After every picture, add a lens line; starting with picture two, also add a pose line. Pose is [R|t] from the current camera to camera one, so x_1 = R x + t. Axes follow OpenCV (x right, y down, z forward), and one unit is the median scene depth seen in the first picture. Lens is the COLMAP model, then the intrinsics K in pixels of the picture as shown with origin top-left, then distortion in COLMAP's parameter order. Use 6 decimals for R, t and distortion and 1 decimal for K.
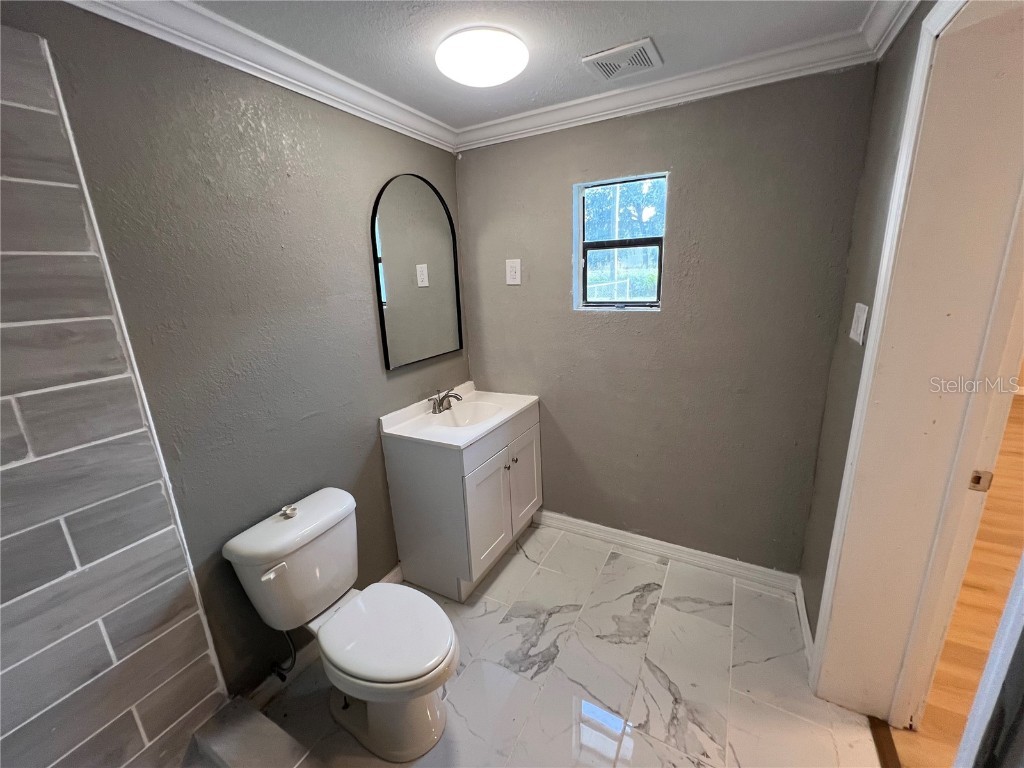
lens RADIAL K [[412.5, 0, 509.3], [0, 412.5, 382.7], [0, 0, 1]] dist [-0.000414, -0.000141]
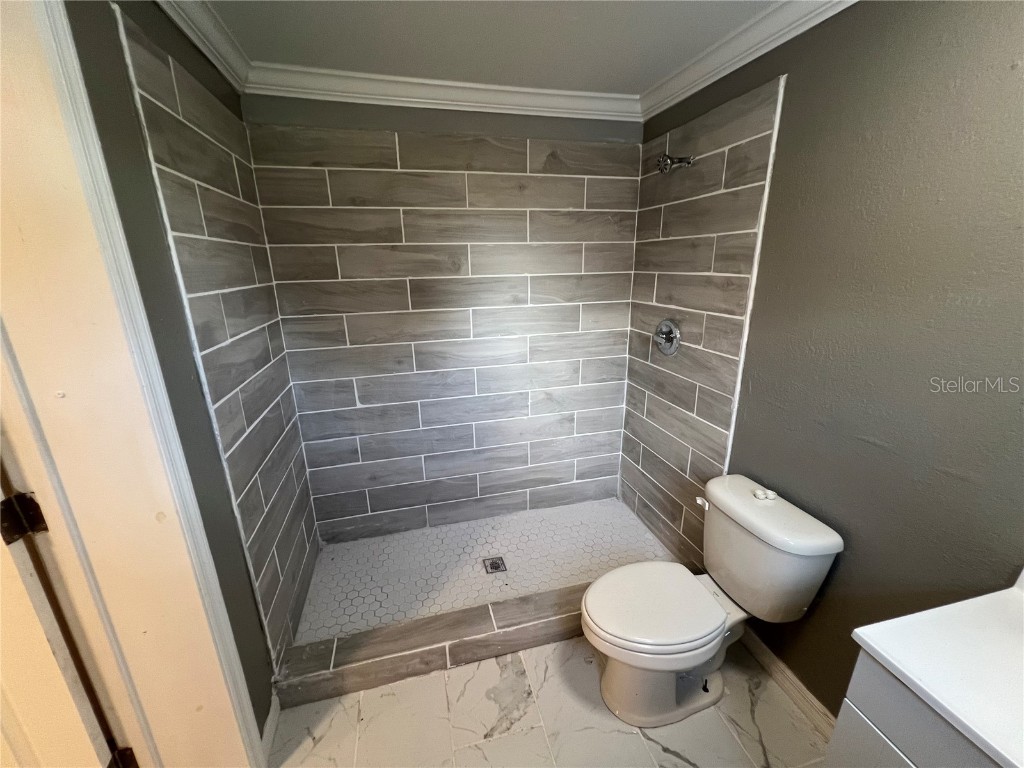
lens RADIAL K [[412.5, 0, 509.2], [0, 412.5, 381.9], [0, 0, 1]] dist [-0.000414, -0.000141]
pose [[-0.724866, 0.244104, -0.644191, 0.628028], [-0.137222, 0.865212, 0.482263, -0.410156], [0.675084, 0.437974, -0.593667, 1.424400]]
